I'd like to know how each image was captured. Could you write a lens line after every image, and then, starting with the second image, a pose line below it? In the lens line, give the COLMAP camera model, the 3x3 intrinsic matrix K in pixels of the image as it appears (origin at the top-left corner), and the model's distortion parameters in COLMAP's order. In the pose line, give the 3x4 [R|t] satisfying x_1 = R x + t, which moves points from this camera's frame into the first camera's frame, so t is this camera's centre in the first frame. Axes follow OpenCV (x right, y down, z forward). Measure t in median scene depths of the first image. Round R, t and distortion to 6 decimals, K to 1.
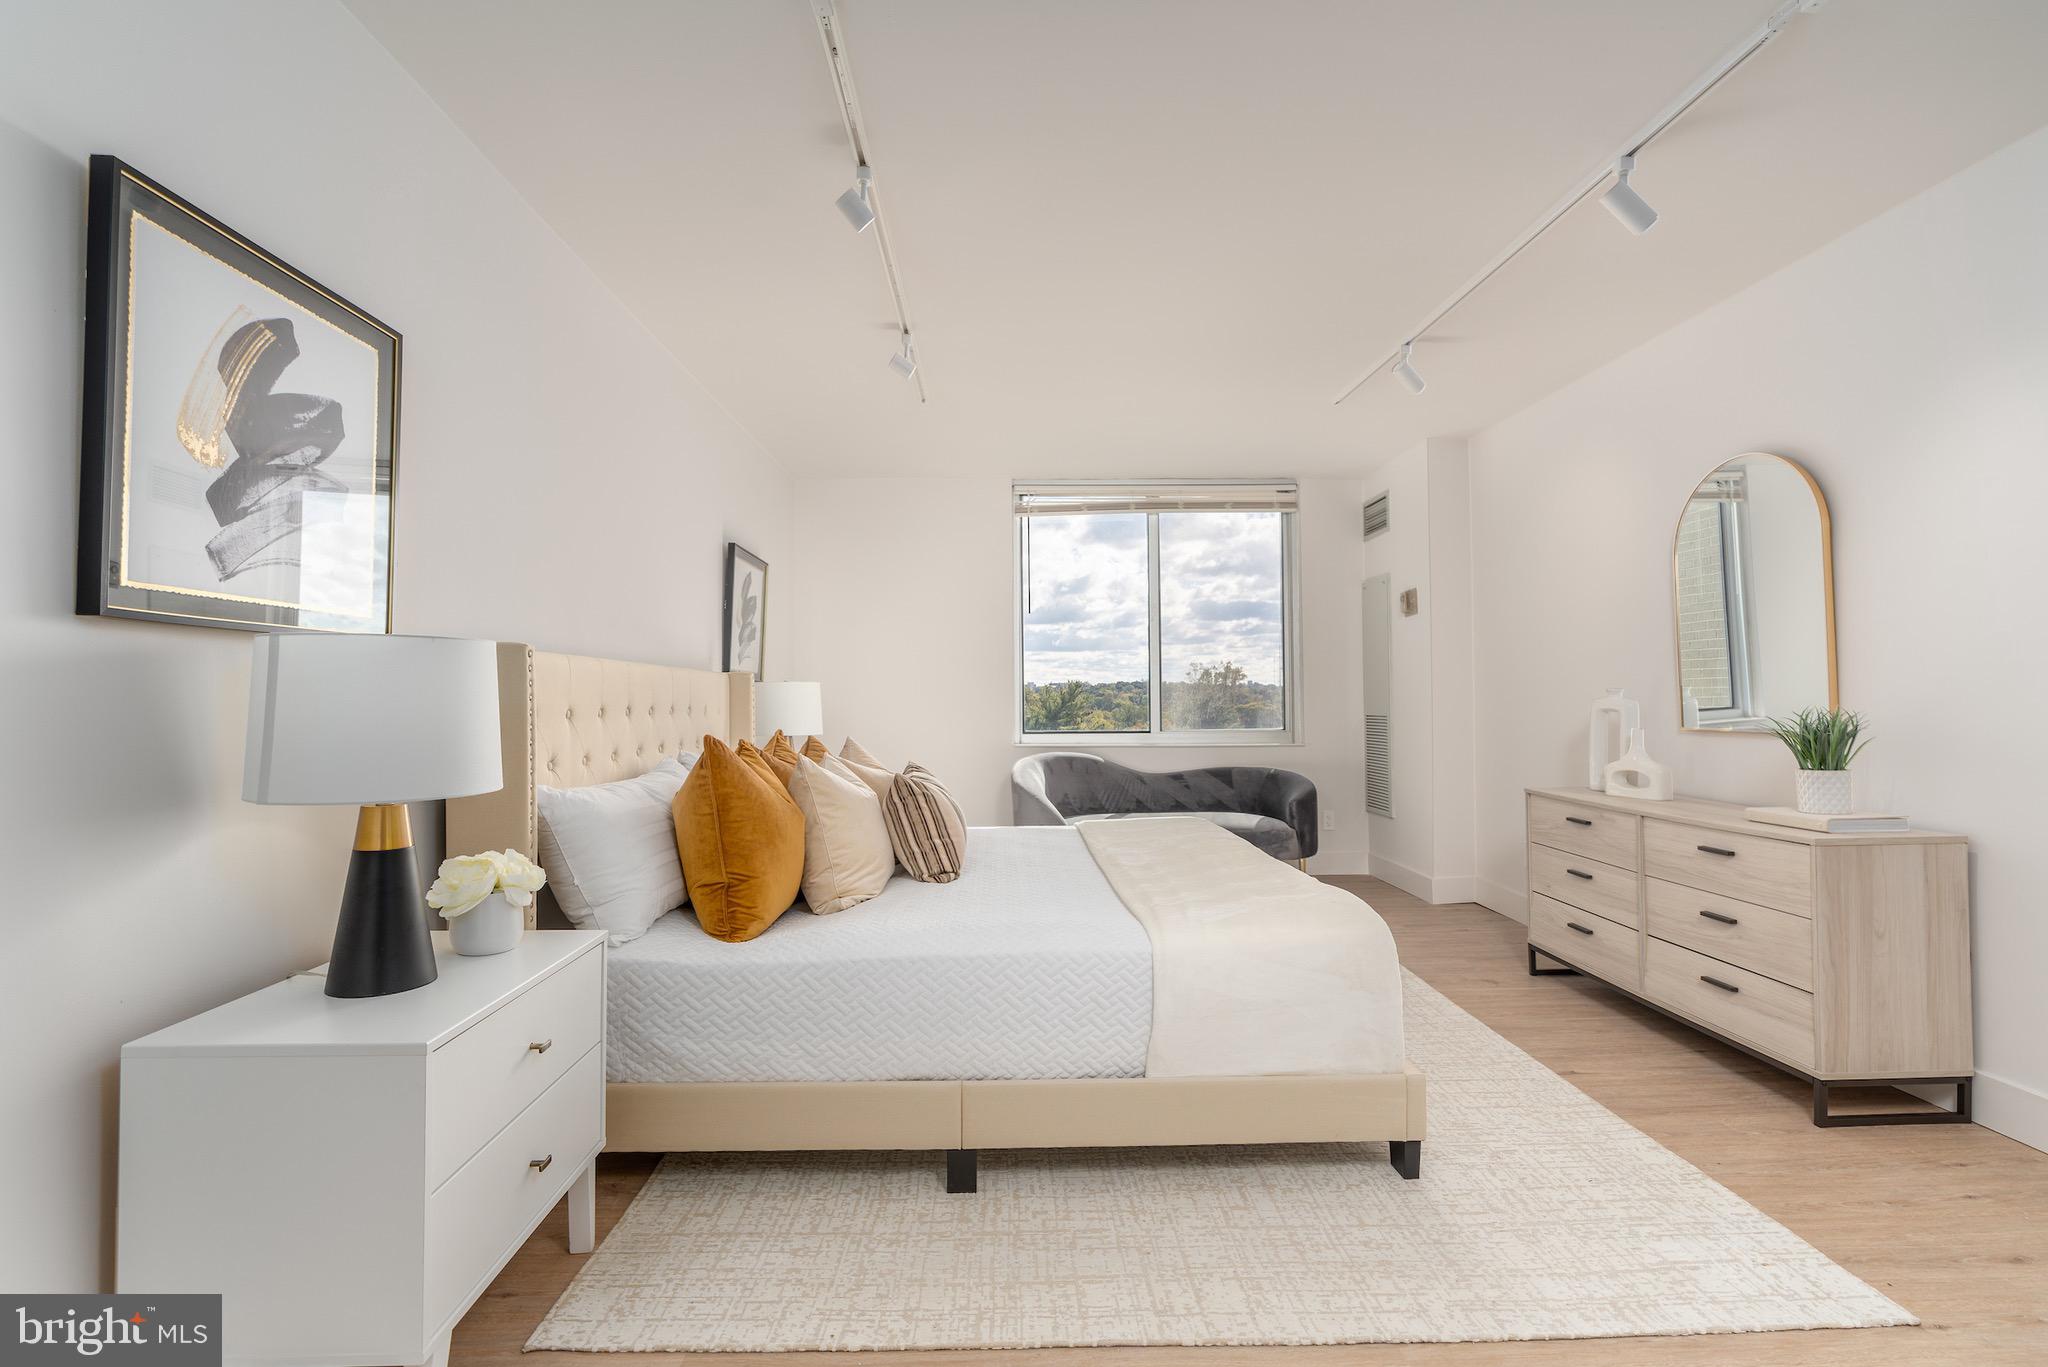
lens RADIAL K [[933.7, 0, 1014.6], [0, 933.7, 697.1], [0, 0, 1]] dist [-0.008957, 0.002146]
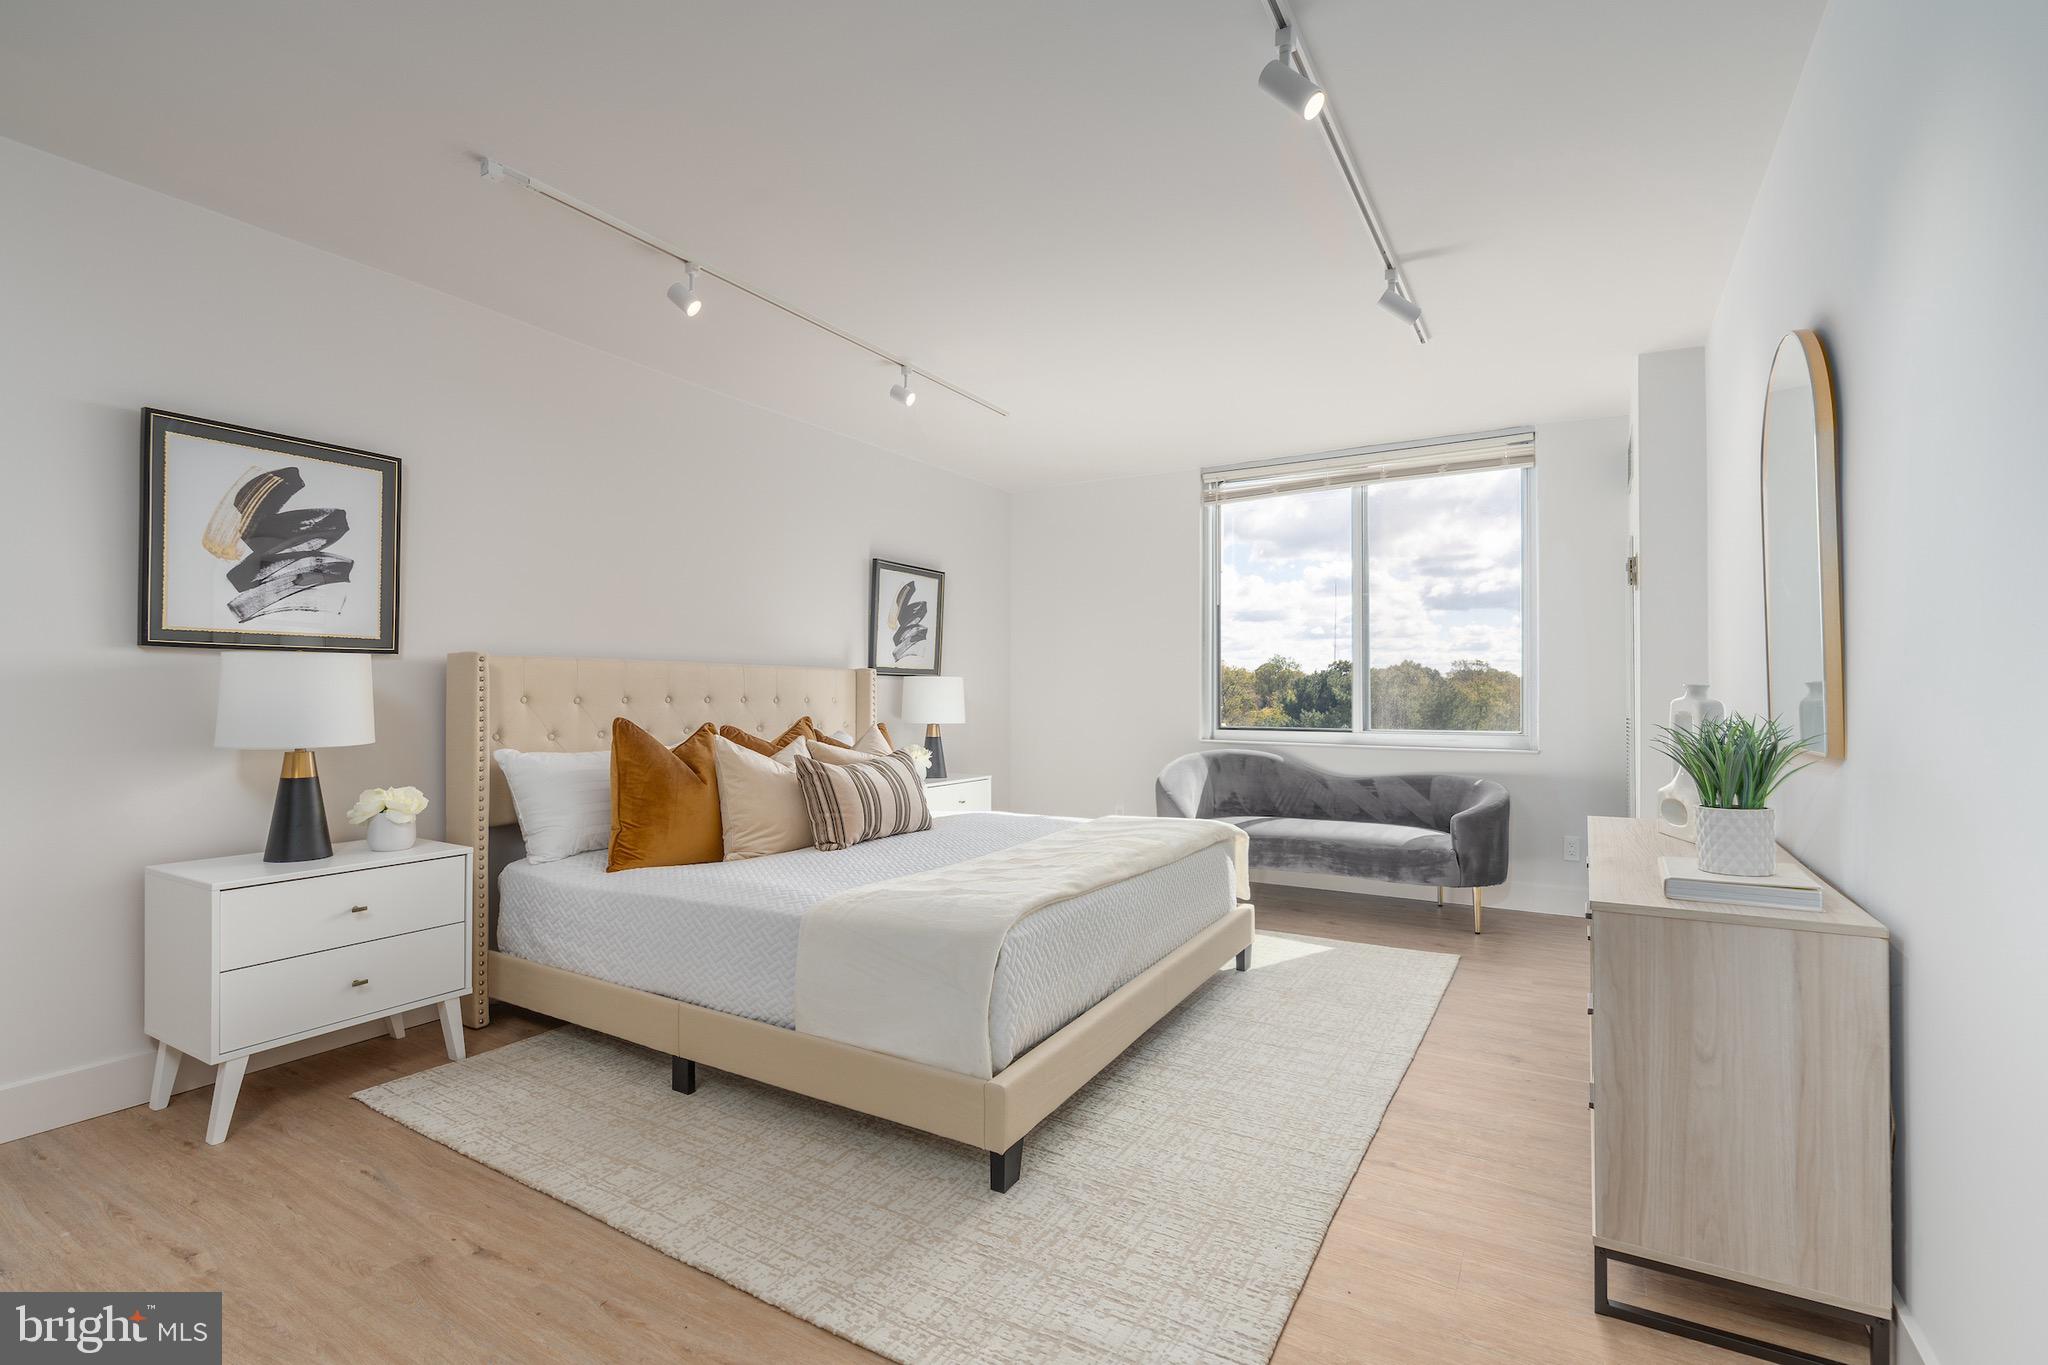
lens RADIAL K [[933.7, 0, 1025.9], [0, 933.7, 700.2], [0, 0, 1]] dist [-0.008957, 0.002146]
pose [[0.846806, 0.011778, -0.531771, 0.977132], [-0.006051, 0.999903, 0.012512, -0.005225], [0.531867, -0.007377, 0.846796, 0.202447]]
